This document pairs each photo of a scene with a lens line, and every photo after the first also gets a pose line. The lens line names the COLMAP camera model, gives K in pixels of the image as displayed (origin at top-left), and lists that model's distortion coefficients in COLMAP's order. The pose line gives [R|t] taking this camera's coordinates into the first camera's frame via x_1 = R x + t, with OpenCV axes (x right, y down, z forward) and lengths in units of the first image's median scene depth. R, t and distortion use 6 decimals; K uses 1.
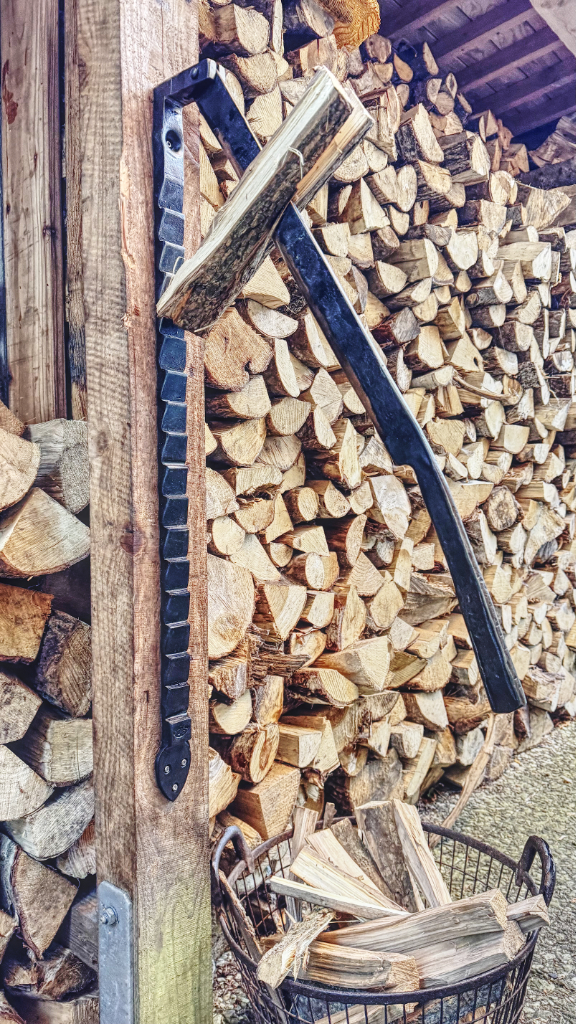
lens RADIAL K [[737.9, 0, 288.8], [0, 737.9, 492.2], [0, 0, 1]] dist [0.089071, -0.142038]
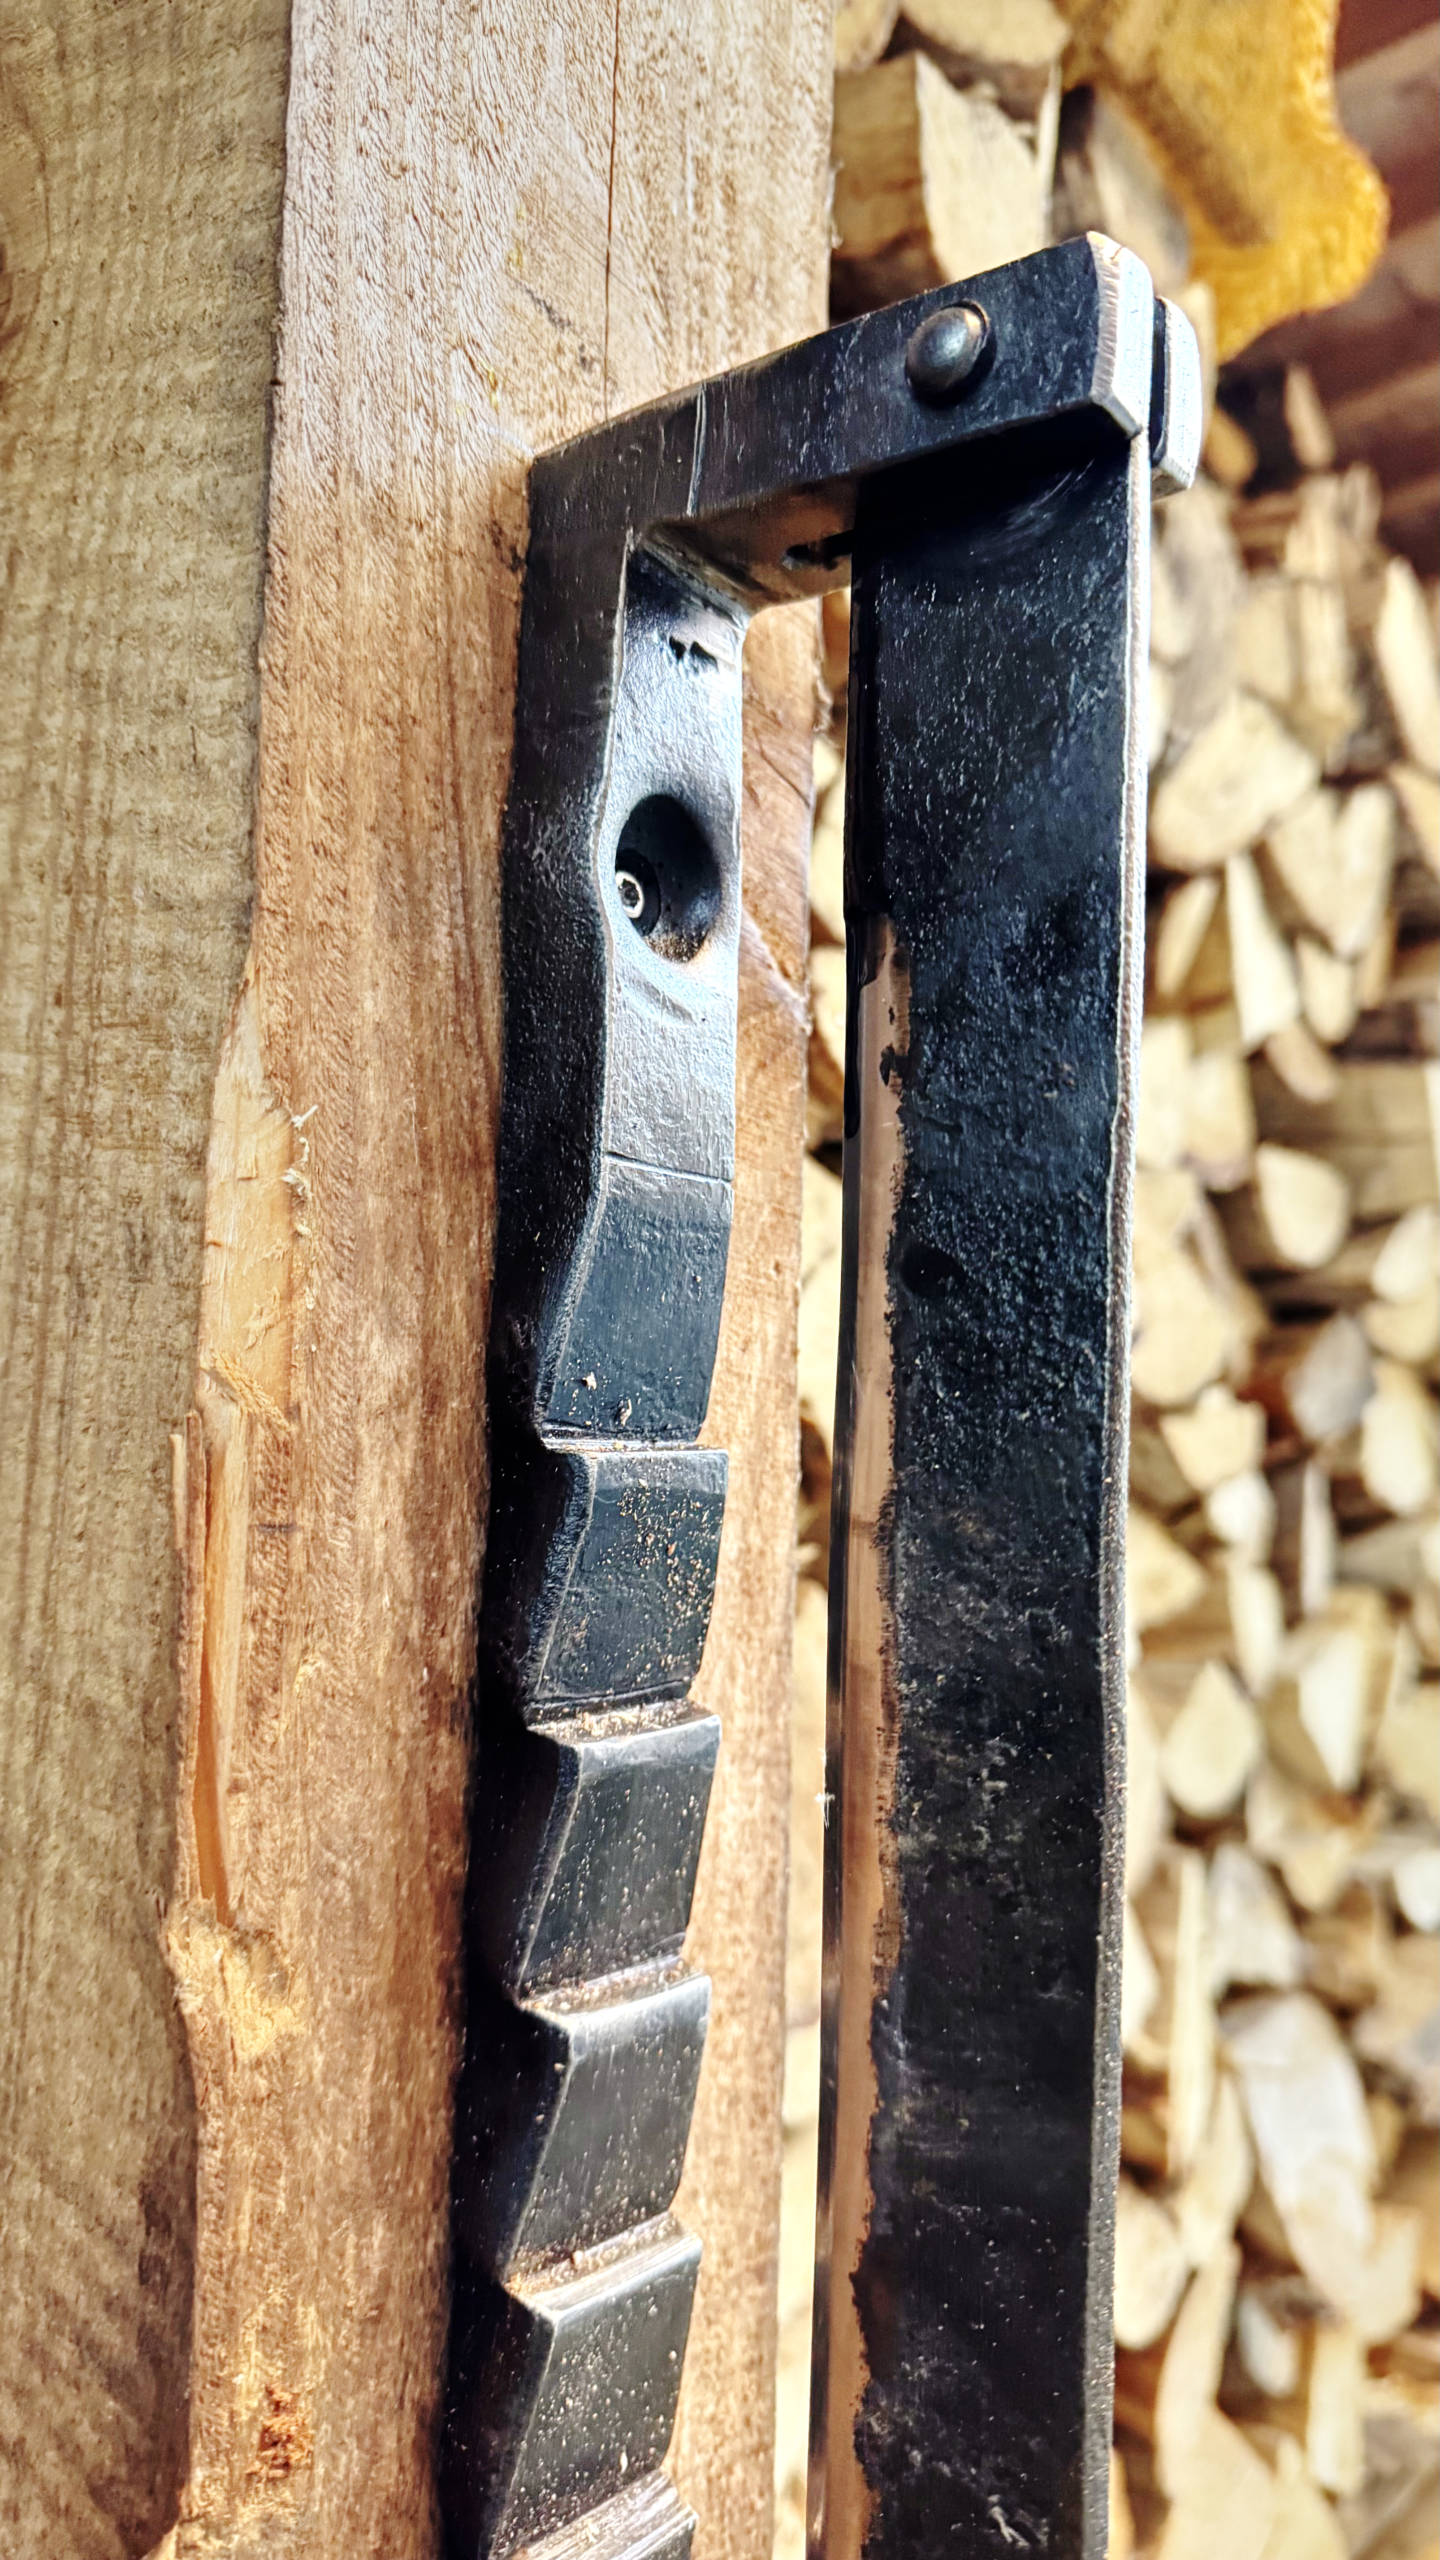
lens RADIAL K [[1909.6, 0, 756.7], [0, 1909.6, 1247.9], [0, 0, 1]] dist [0.030410, -0.129310]
pose [[0.998023, 0.037949, 0.050094, -0.101032], [-0.032158, 0.993217, -0.111736, -0.245743], [-0.053995, 0.109904, 0.992474, 0.455869]]
